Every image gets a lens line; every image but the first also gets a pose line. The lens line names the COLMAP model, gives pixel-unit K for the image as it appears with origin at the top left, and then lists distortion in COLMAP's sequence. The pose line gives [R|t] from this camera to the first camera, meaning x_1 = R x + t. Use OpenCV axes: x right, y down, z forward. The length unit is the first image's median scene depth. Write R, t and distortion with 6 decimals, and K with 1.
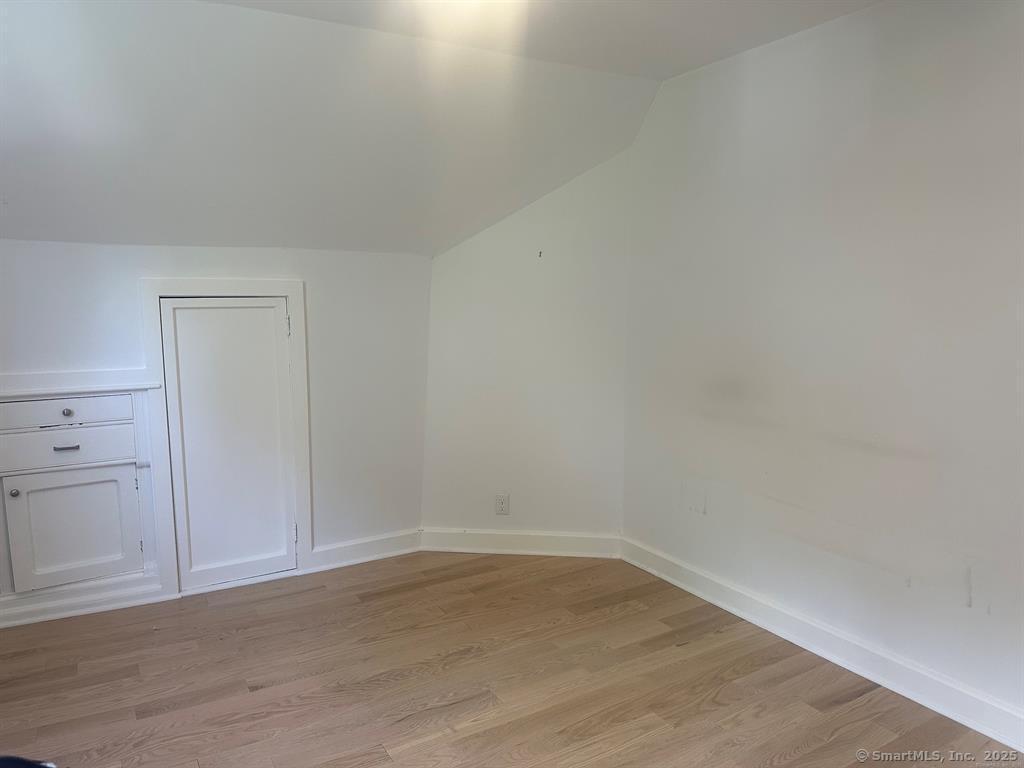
lens RADIAL K [[718.8, 0, 511.7], [0, 718.8, 385.5], [0, 0, 1]] dist [0.026049, -0.041789]
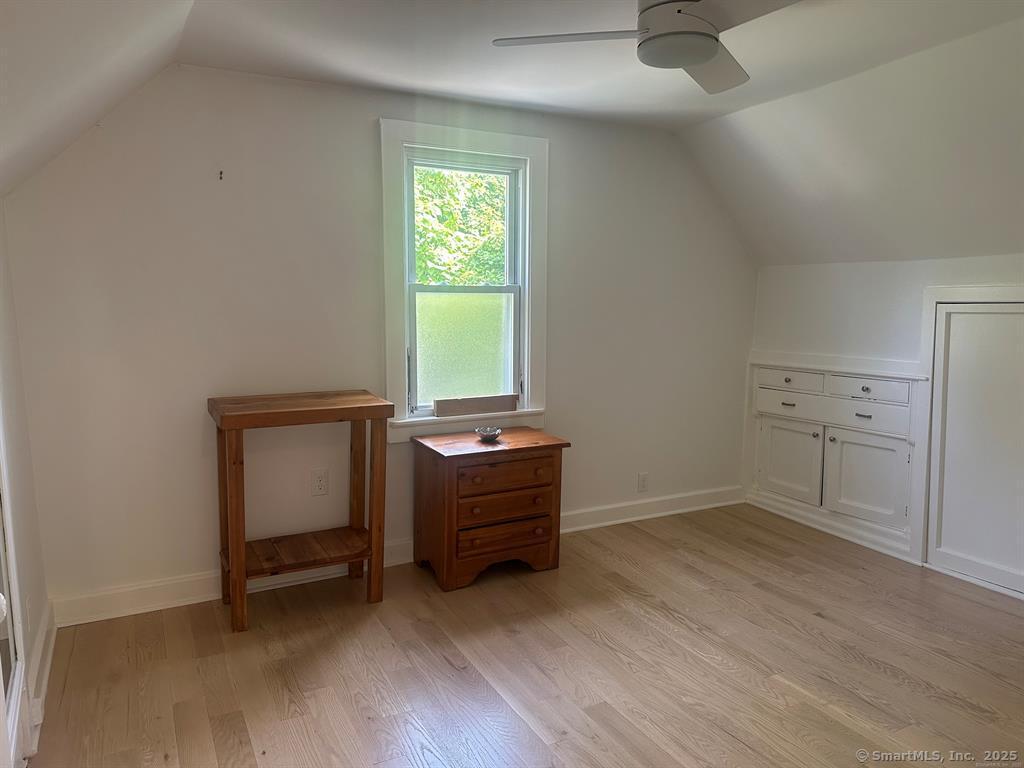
lens RADIAL K [[718.8, 0, 508.1], [0, 718.8, 382.6], [0, 0, 1]] dist [0.026049, -0.041789]
pose [[-0.051925, 0.109993, -0.992575, 0.743275], [-0.127096, 0.985106, 0.115814, -0.044904], [0.990530, 0.132166, -0.037172, 0.395382]]
